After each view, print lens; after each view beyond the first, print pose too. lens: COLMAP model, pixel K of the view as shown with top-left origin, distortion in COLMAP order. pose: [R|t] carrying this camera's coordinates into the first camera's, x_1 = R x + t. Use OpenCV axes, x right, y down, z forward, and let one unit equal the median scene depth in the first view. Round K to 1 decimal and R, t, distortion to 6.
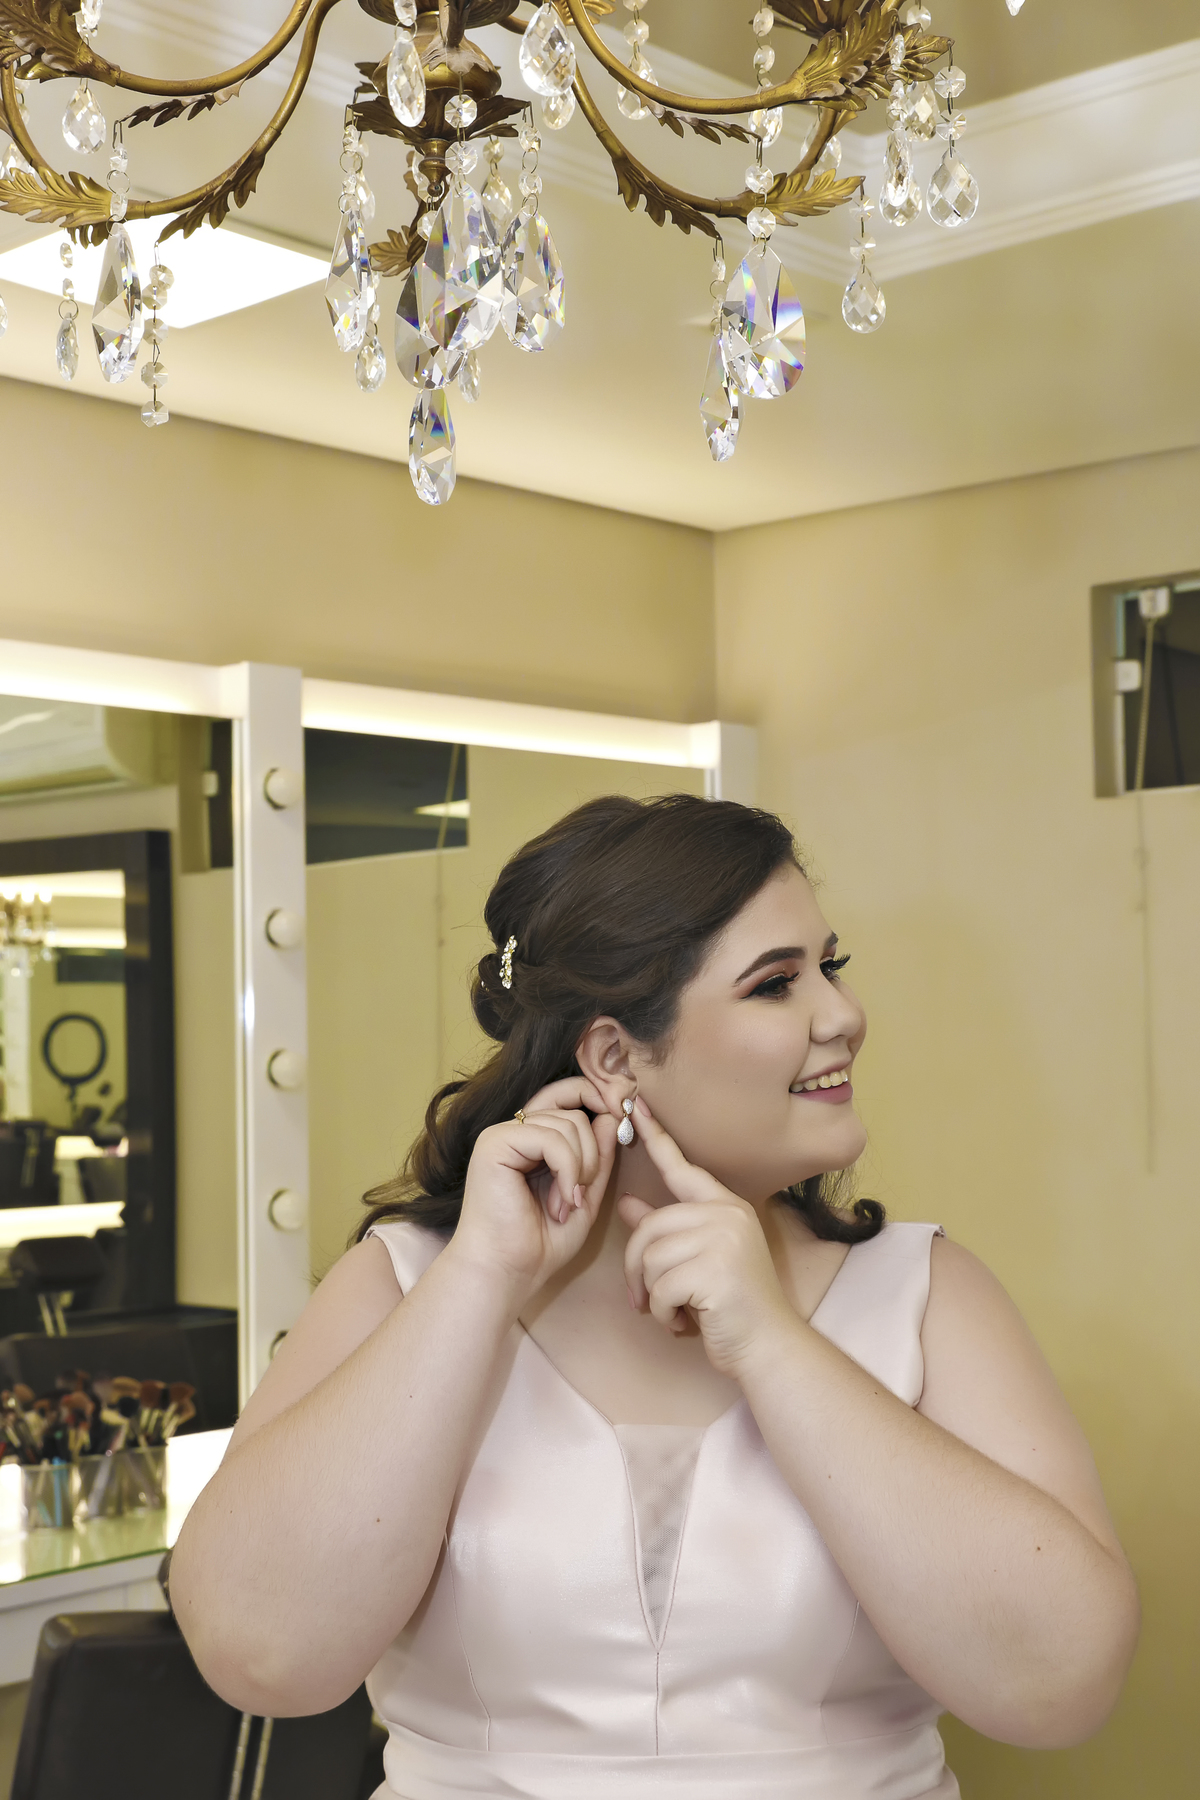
lens RADIAL K [[2355.8, 0, 600.0], [0, 2355.8, 900.0], [0, 0, 1]] dist [-0.136722, 0.033255]
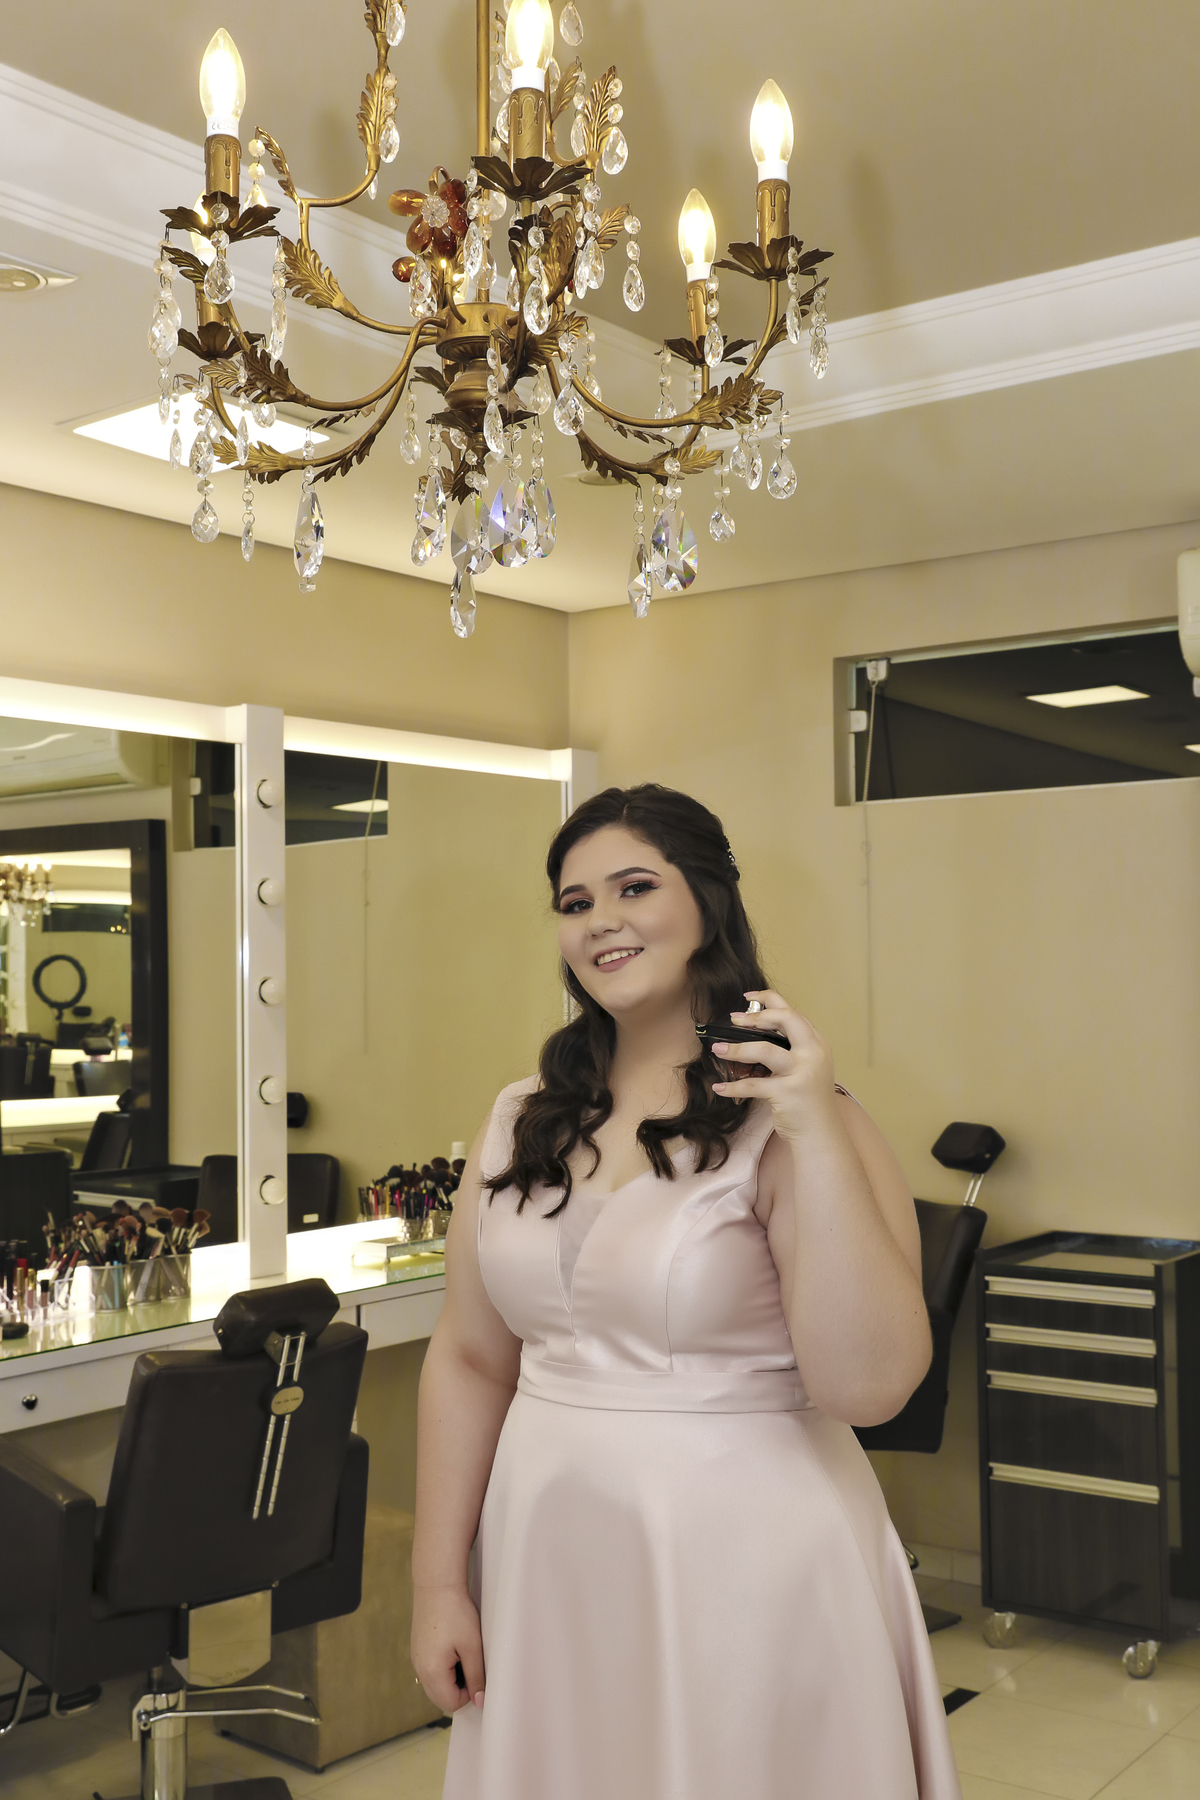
lens RADIAL K [[1930.9, 0, 600.0], [0, 1930.9, 900.0], [0, 0, 1]] dist [-0.299910, 0.001018]
pose [[0.995238, 0.008601, 0.097095, -0.048189], [-0.010040, 0.999847, 0.014338, -0.001664], [-0.096957, -0.015244, 0.995172, -0.166955]]
